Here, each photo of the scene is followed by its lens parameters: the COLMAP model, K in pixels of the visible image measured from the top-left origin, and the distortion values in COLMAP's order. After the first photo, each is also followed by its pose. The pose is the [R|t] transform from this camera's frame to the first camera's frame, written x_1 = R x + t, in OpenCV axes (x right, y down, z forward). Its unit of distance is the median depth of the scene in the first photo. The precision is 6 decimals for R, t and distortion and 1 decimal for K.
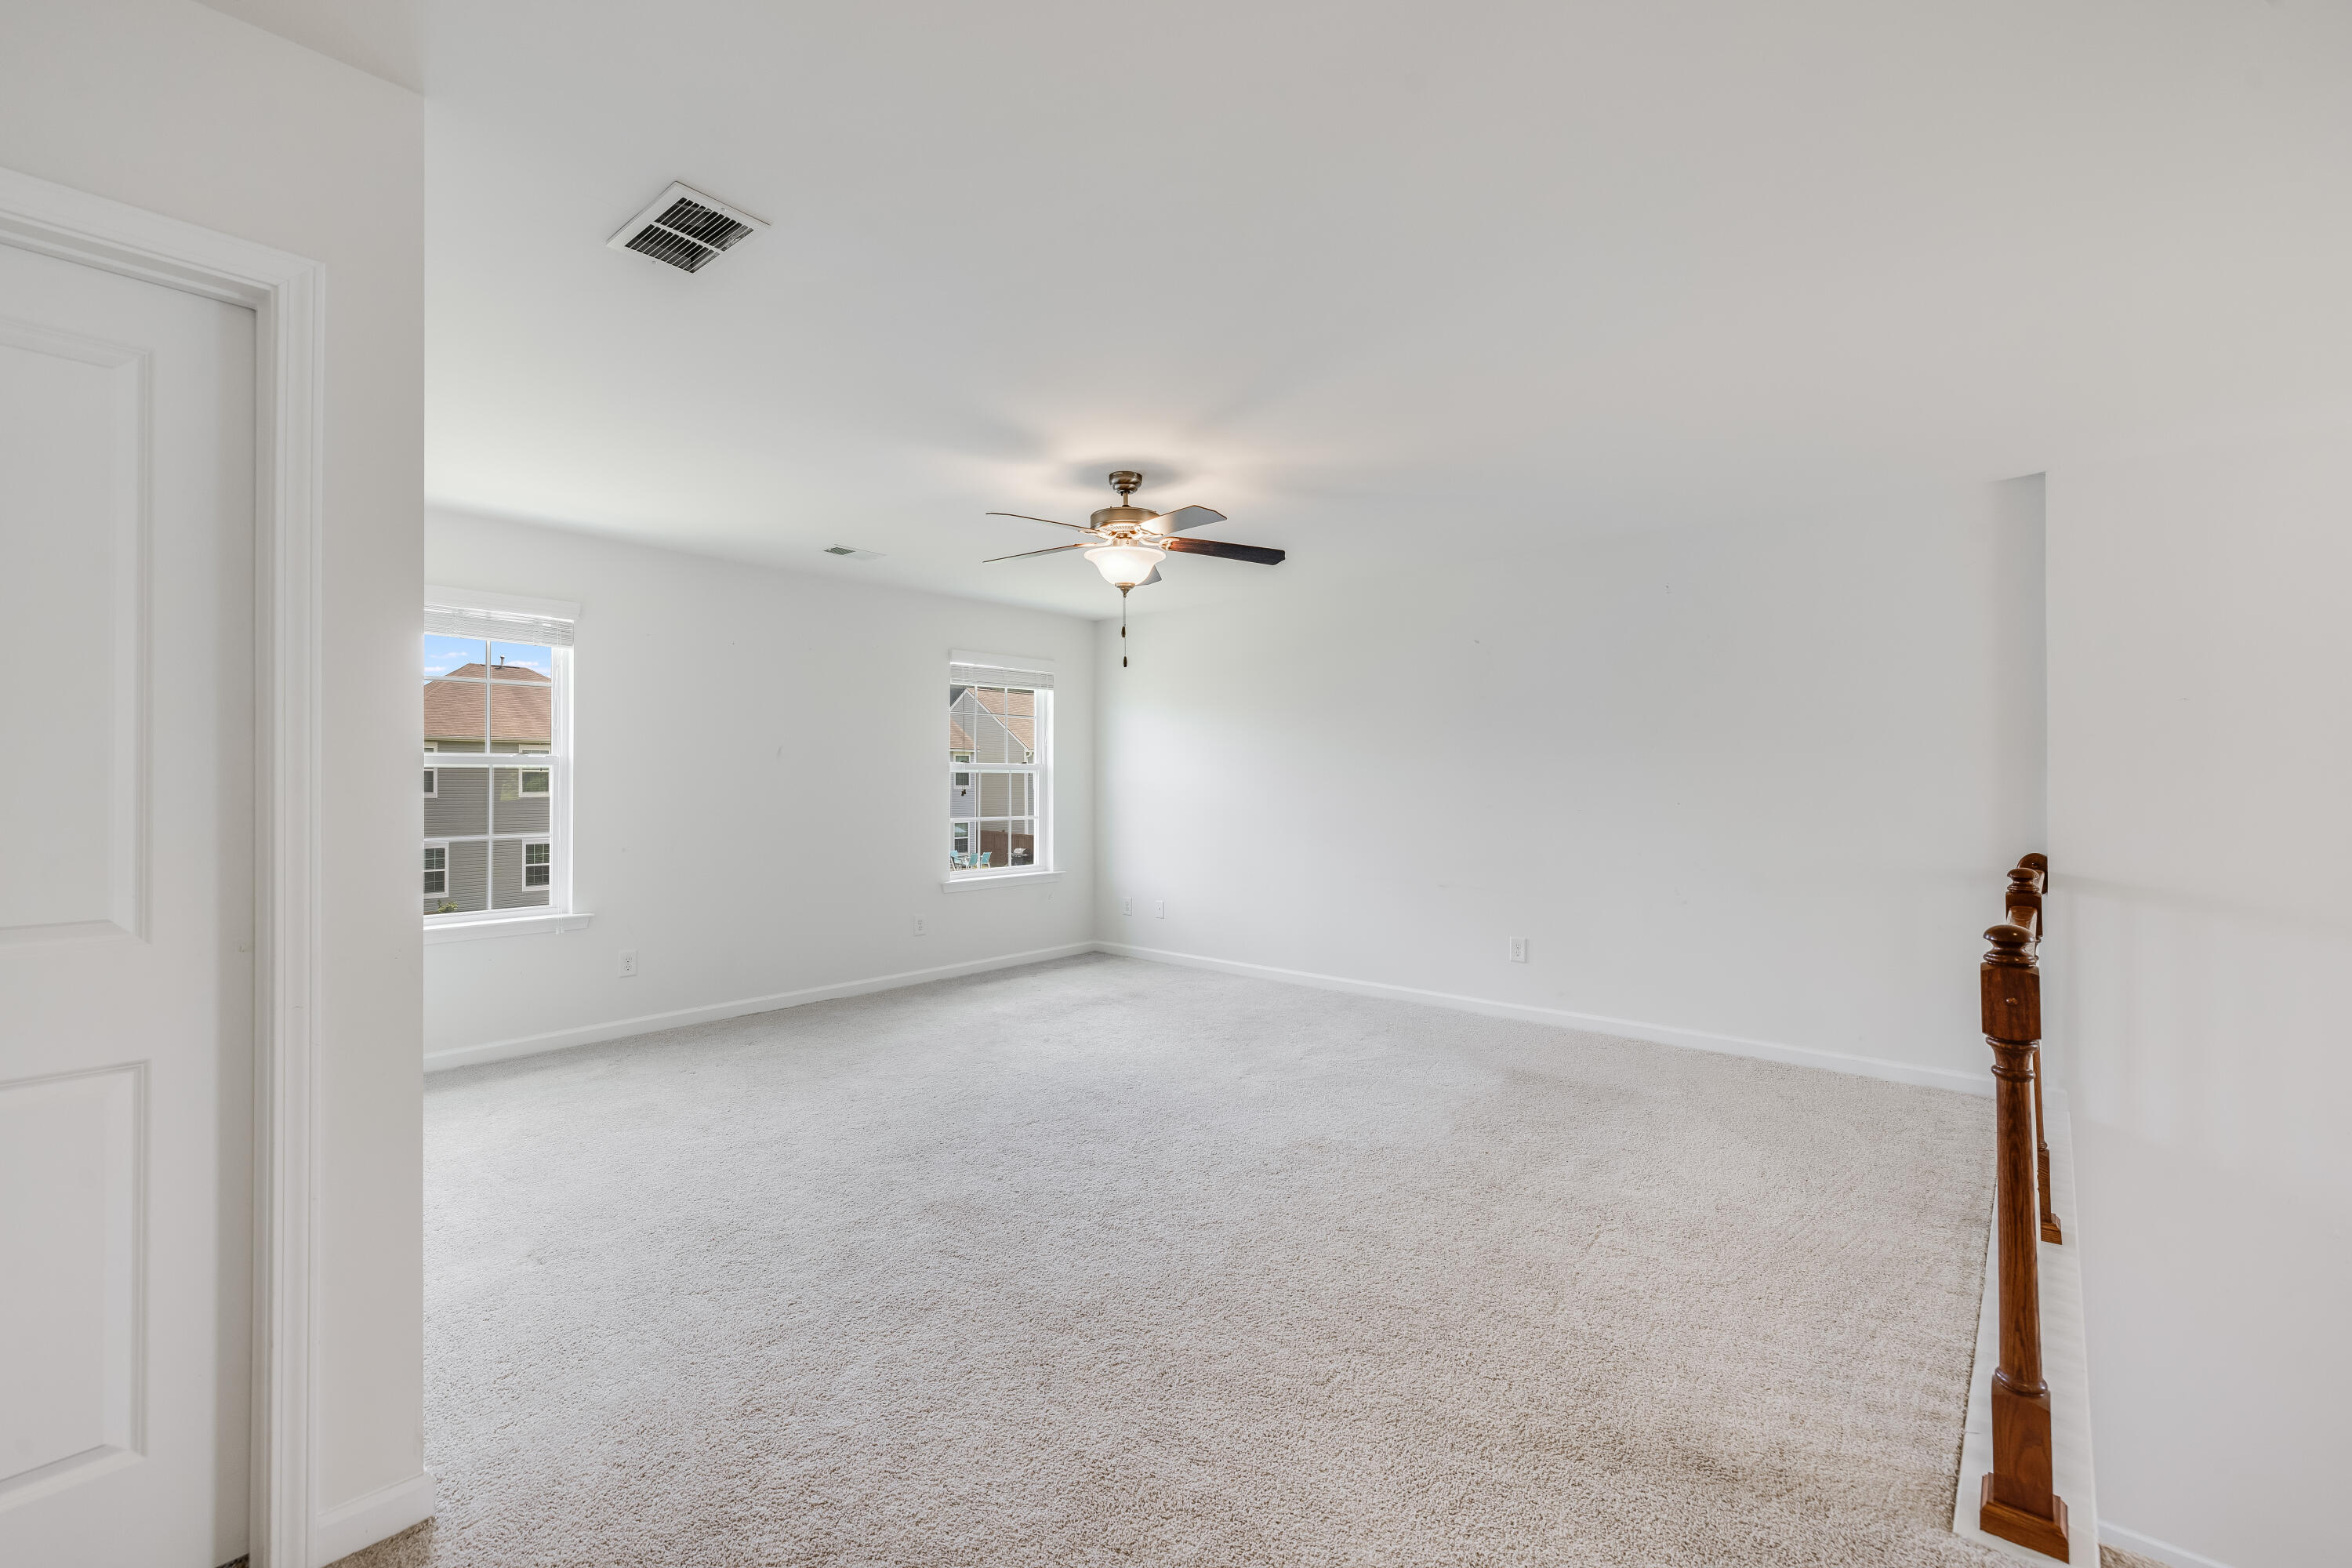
lens RADIAL K [[998.1, 0, 1158.1], [0, 998.1, 765.1], [0, 0, 1]] dist [0.022136, 0.000182]
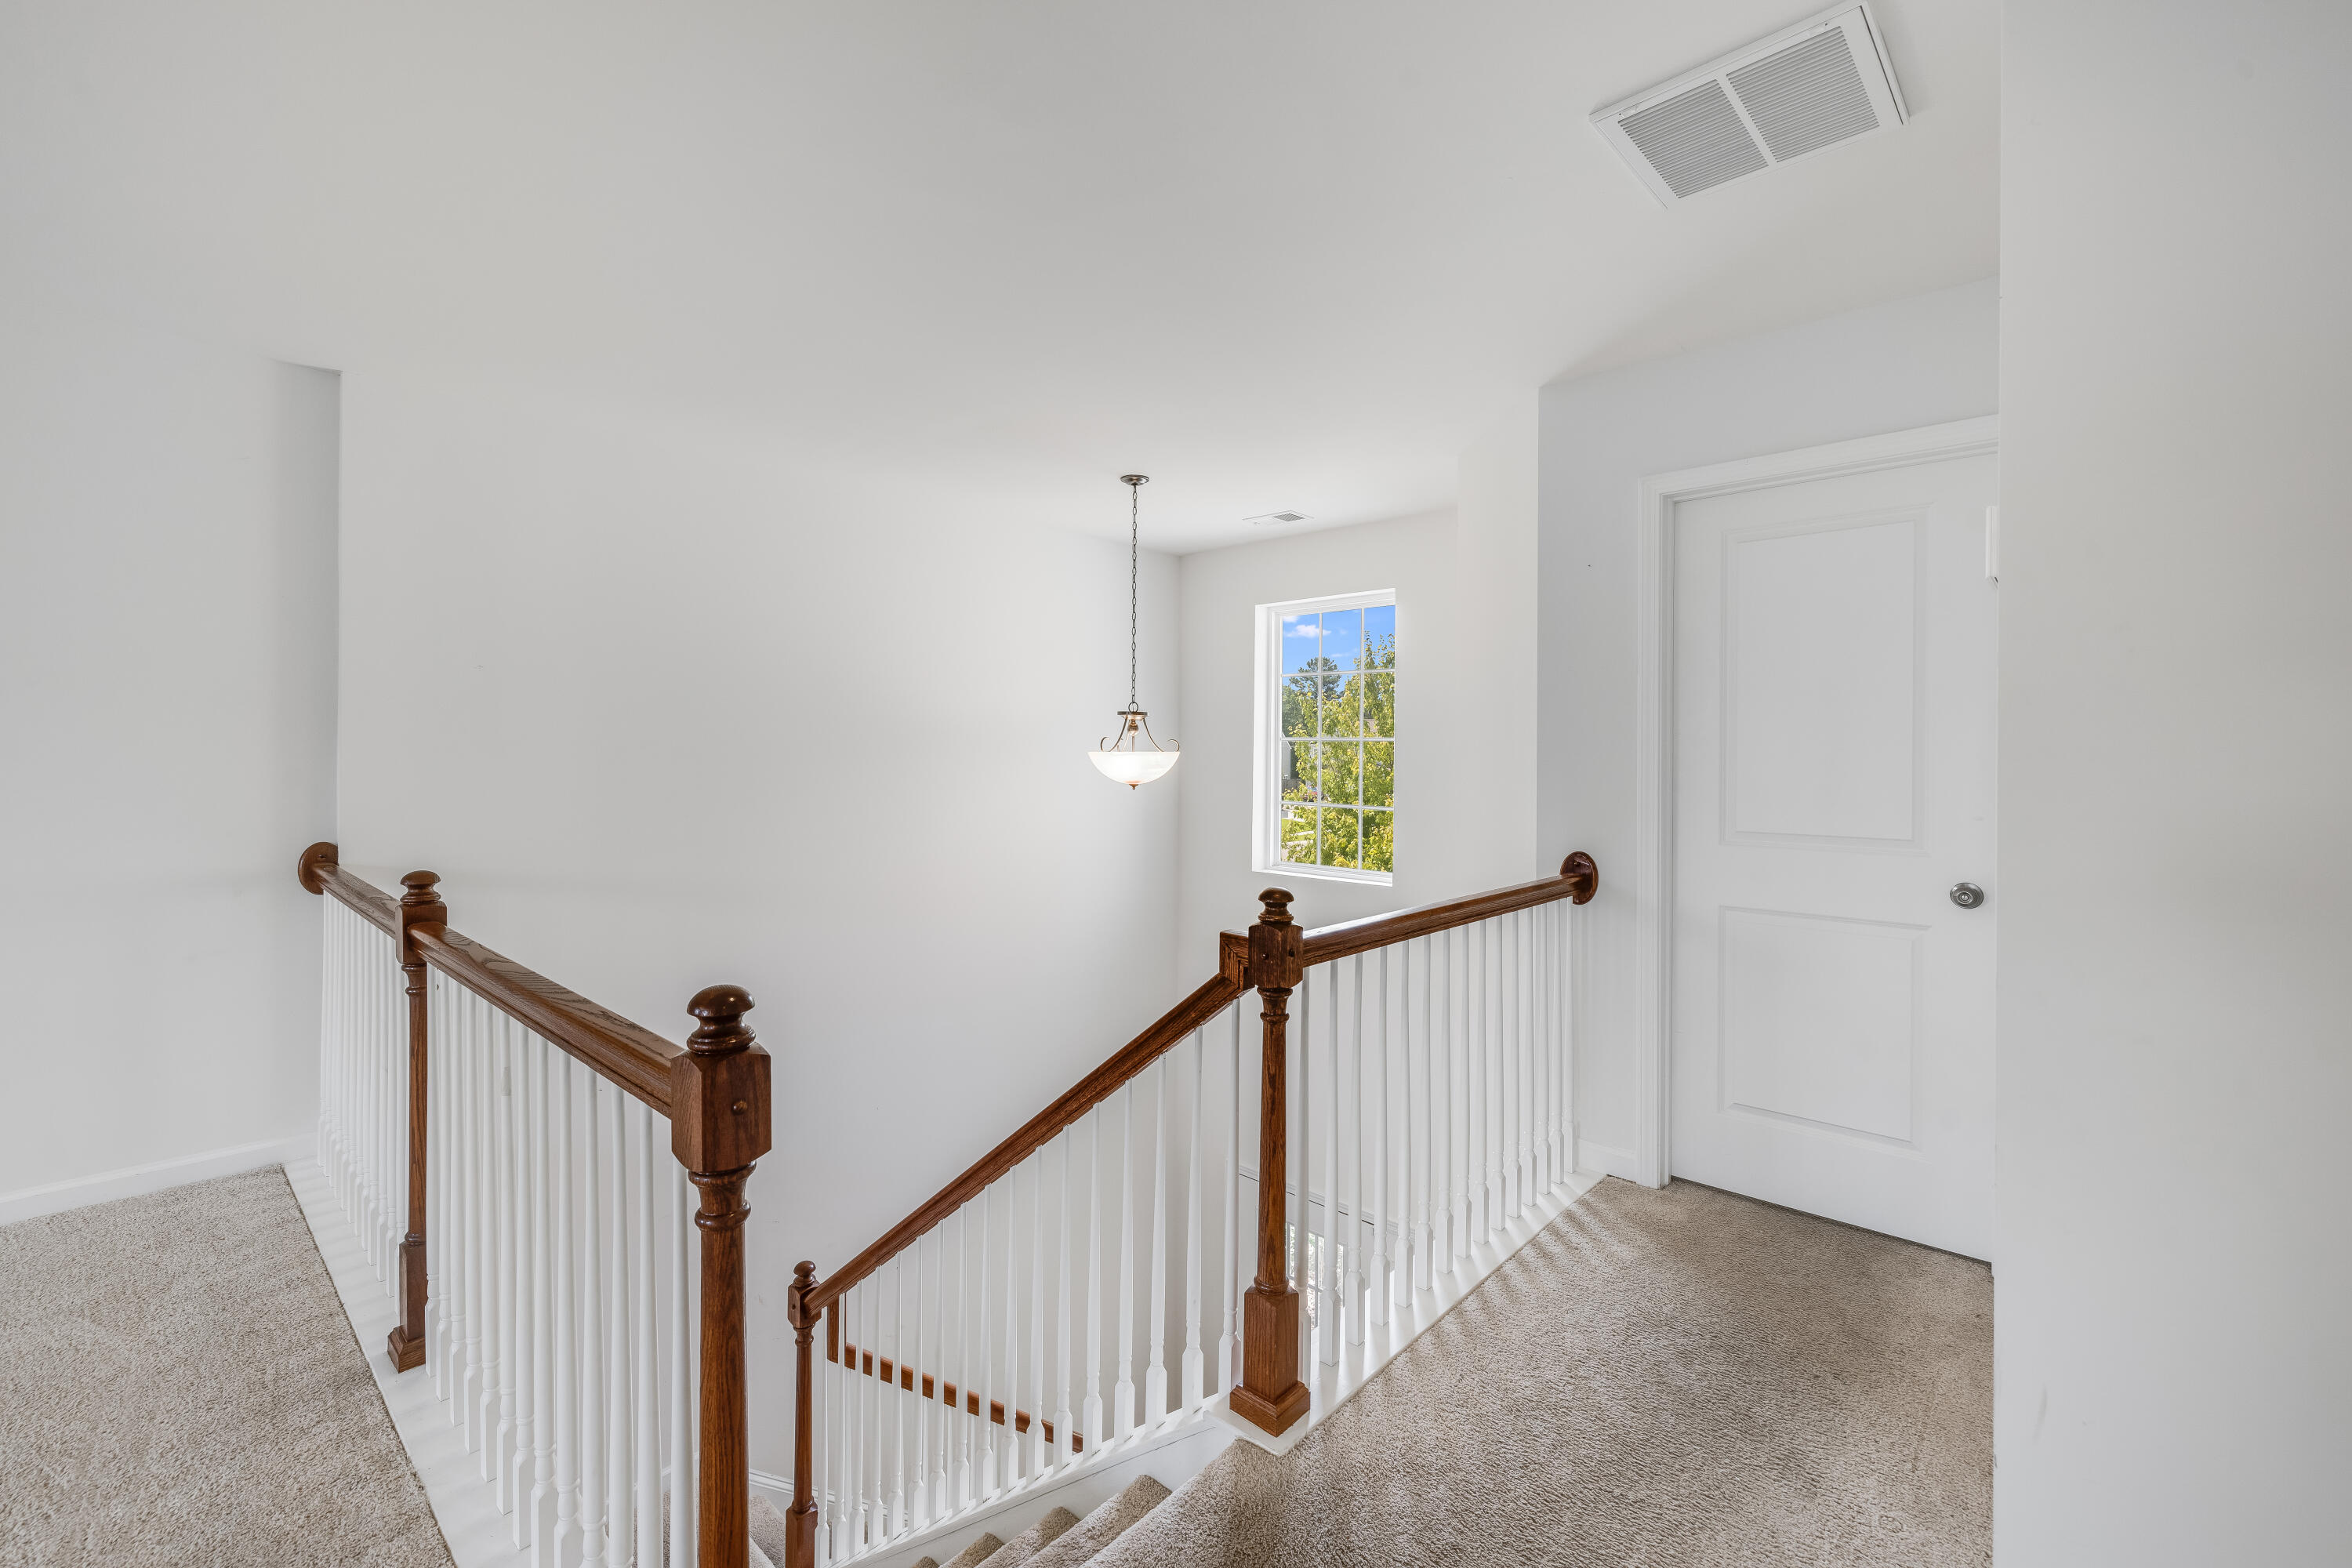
lens RADIAL K [[1020.2, 0, 1171.2], [0, 1020.2, 733.4], [0, 0, 1]] dist [0.001100, 0.000185]
pose [[0.045652, 0.002858, 0.998953, 0.206199], [-0.005913, 0.999979, -0.002591, -0.003449], [-0.998940, -0.005789, 0.045668, 0.687158]]
